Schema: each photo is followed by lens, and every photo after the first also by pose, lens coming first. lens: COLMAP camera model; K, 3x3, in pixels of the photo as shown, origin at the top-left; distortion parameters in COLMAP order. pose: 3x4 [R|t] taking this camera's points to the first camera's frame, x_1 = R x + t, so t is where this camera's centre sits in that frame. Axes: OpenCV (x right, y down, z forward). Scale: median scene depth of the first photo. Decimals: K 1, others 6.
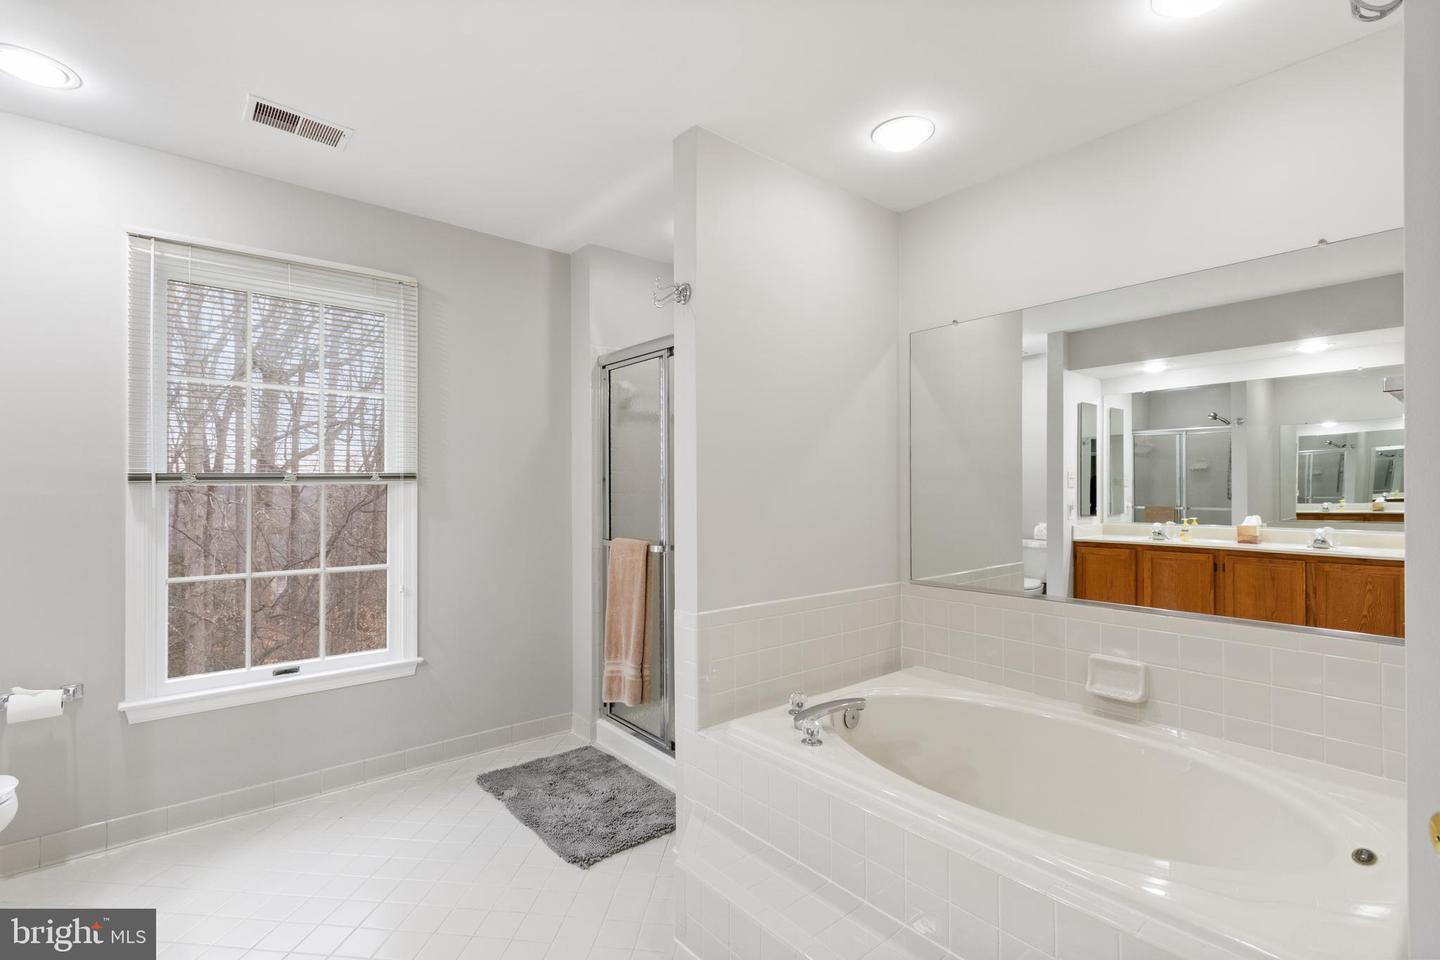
lens RADIAL K [[663.0, 0, 714.3], [0, 663.0, 486.5], [0, 0, 1]] dist [0.036802, 0.000165]
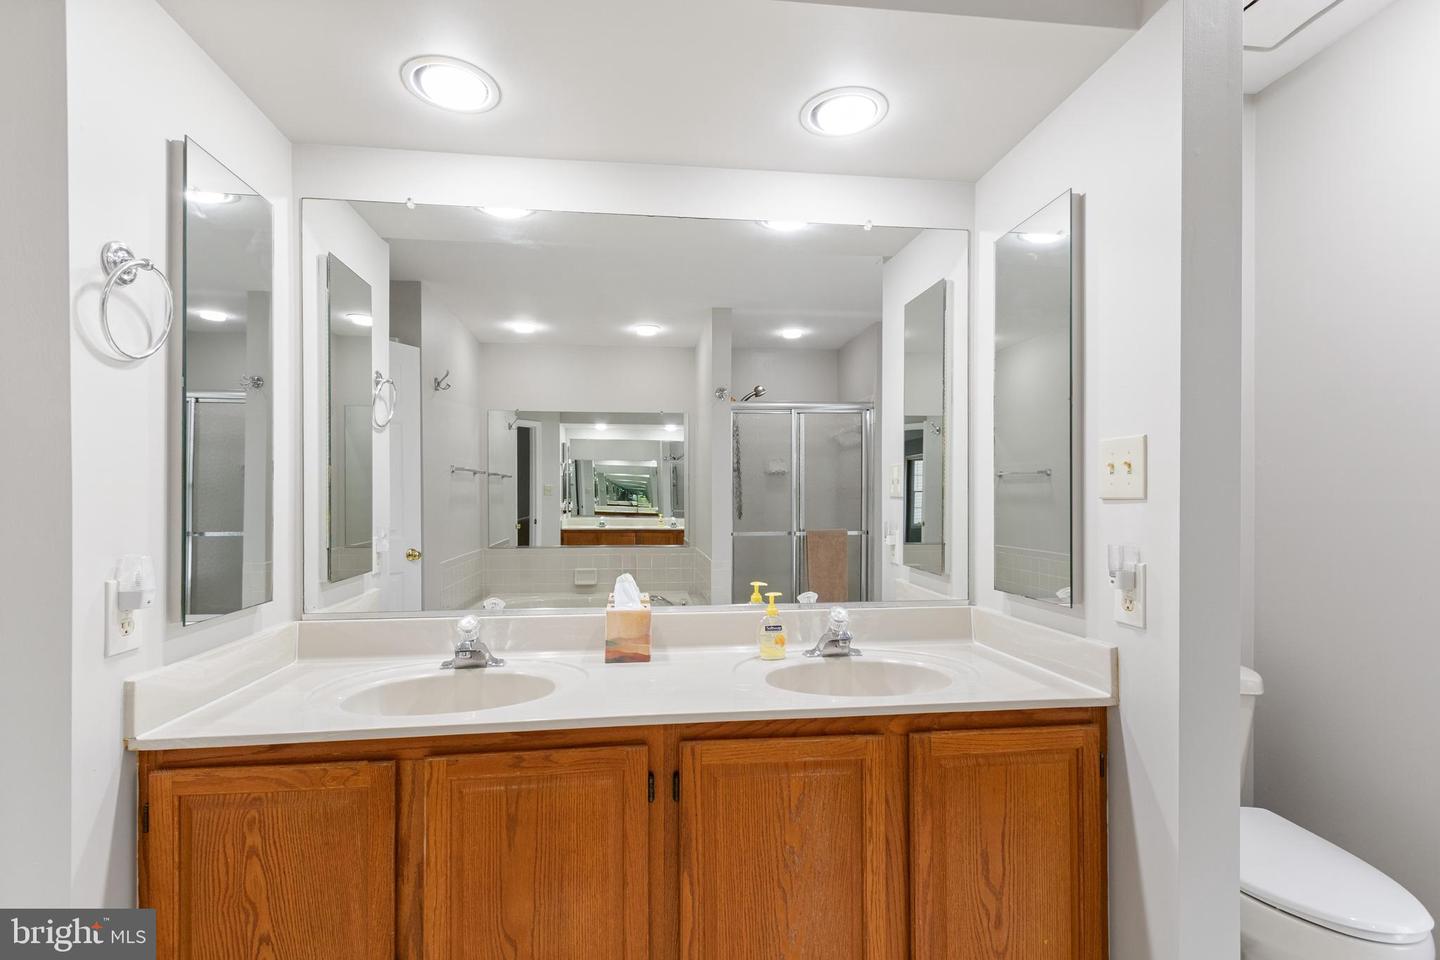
lens RADIAL K [[663.0, 0, 714.3], [0, 663.0, 486.5], [0, 0, 1]] dist [0.036802, 0.000165]
pose [[0.538543, 0.013705, 0.842486, 0.447323], [-0.001974, 0.999885, -0.015004, -0.002722], [-0.842596, 0.006417, 0.538509, 0.717614]]
